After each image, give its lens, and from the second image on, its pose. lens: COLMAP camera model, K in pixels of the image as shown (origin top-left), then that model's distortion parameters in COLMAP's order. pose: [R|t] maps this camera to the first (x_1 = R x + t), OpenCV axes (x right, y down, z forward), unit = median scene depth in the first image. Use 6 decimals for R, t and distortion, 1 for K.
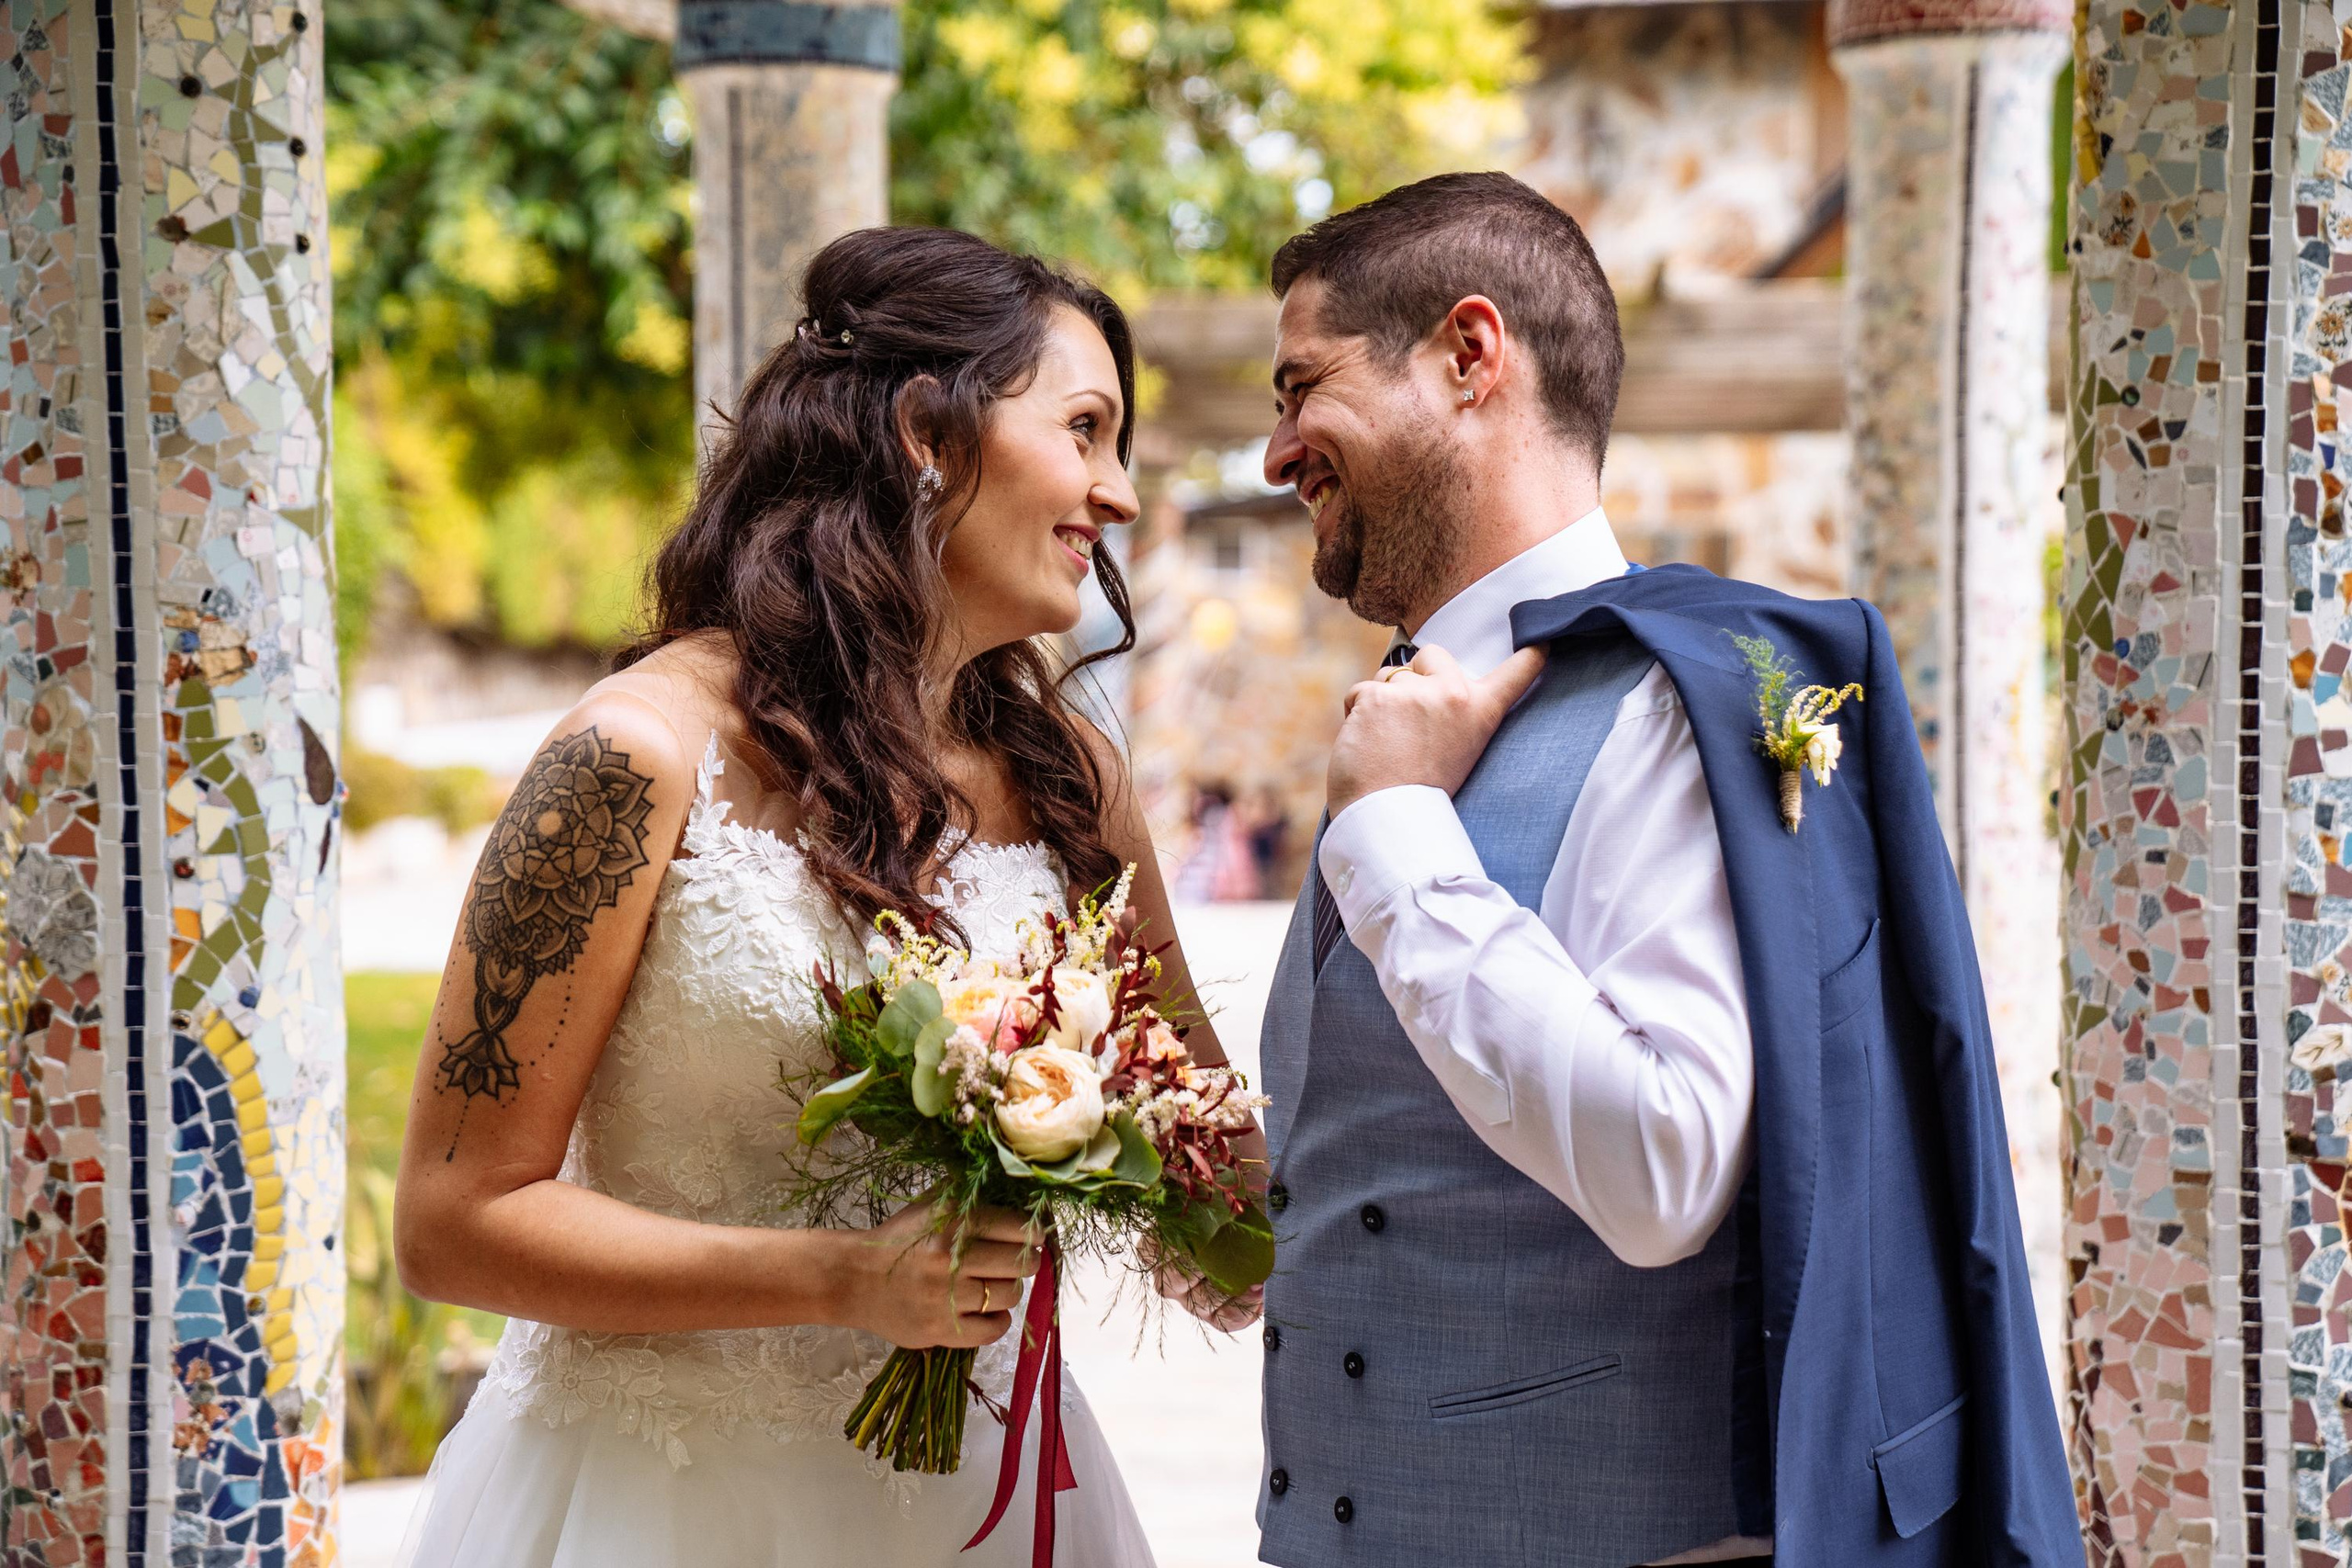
lens RADIAL K [[4695.0, 0, 1176.0], [0, 4695.0, 784.0], [0, 0, 1]] dist [0.289333, 1.324716]
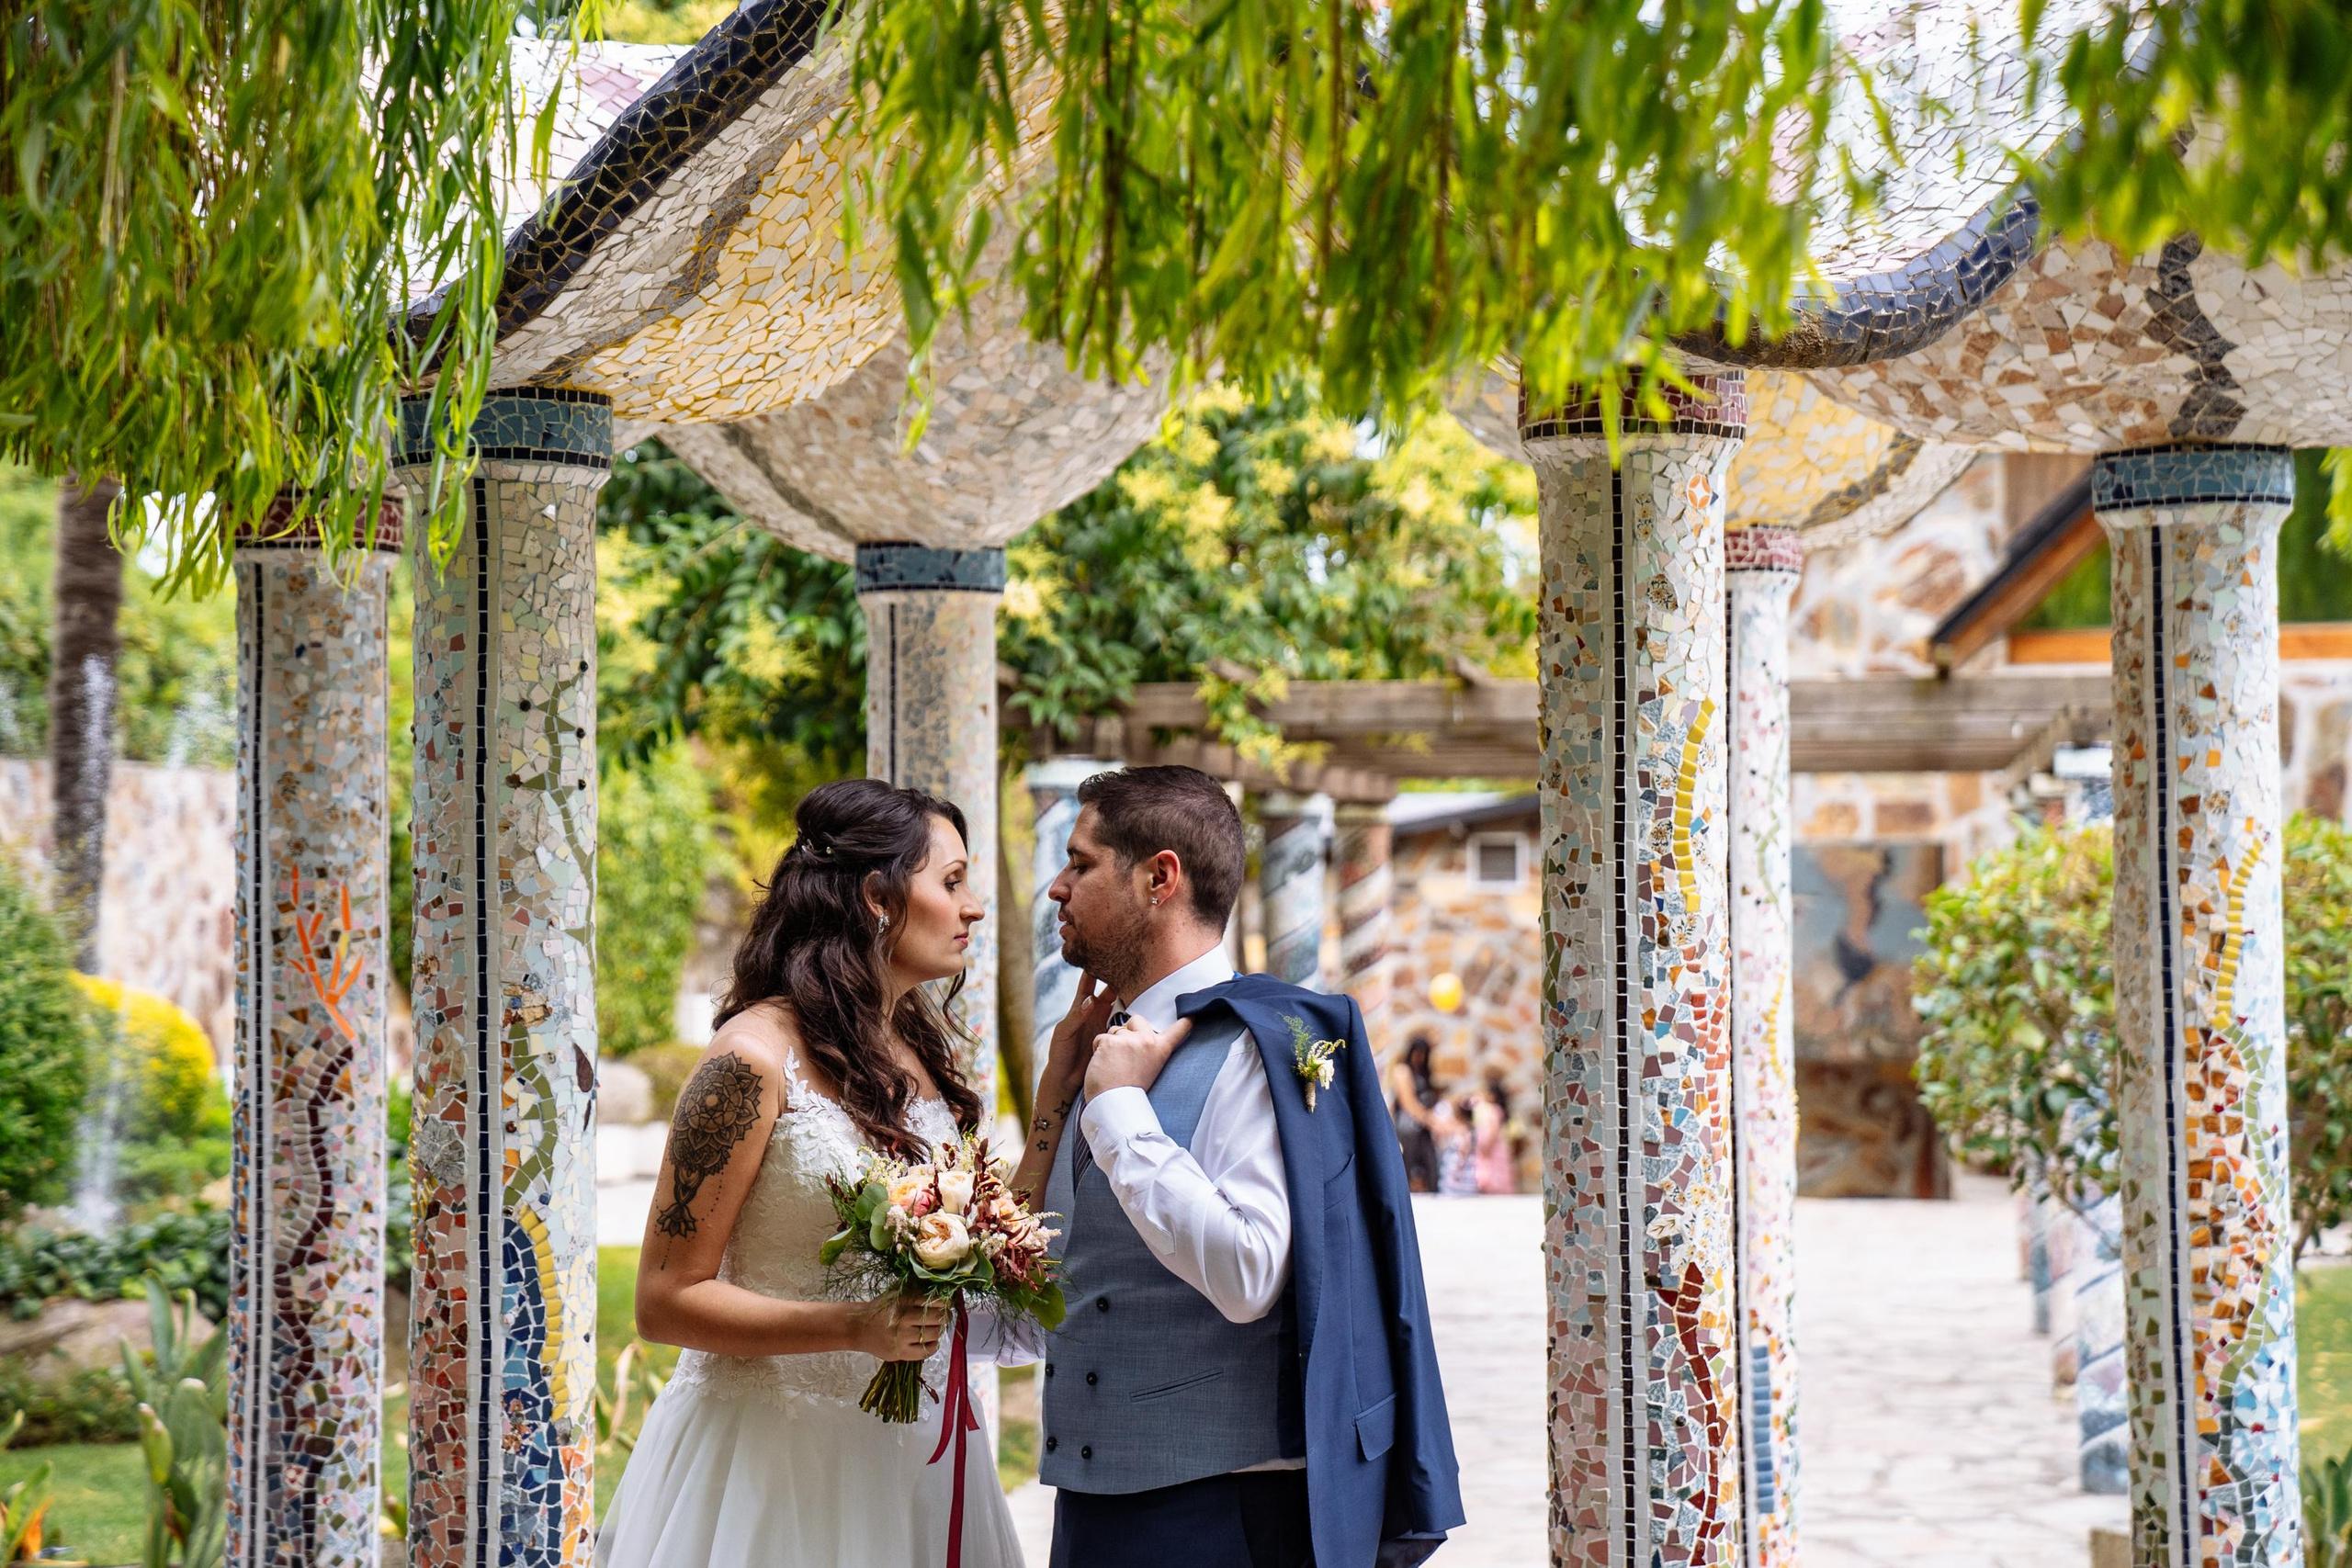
lens RADIAL K [[4687.0, 0, 1125.5], [0, 4687.0, 773.9], [0, 0, 1]] dist [0.478368, 0.193536]
pose [[0.996919, -0.003367, -0.078365, 0.170699], [-0.001914, 0.997737, -0.067217, 0.004213], [0.078414, 0.067160, 0.994656, -0.803291]]
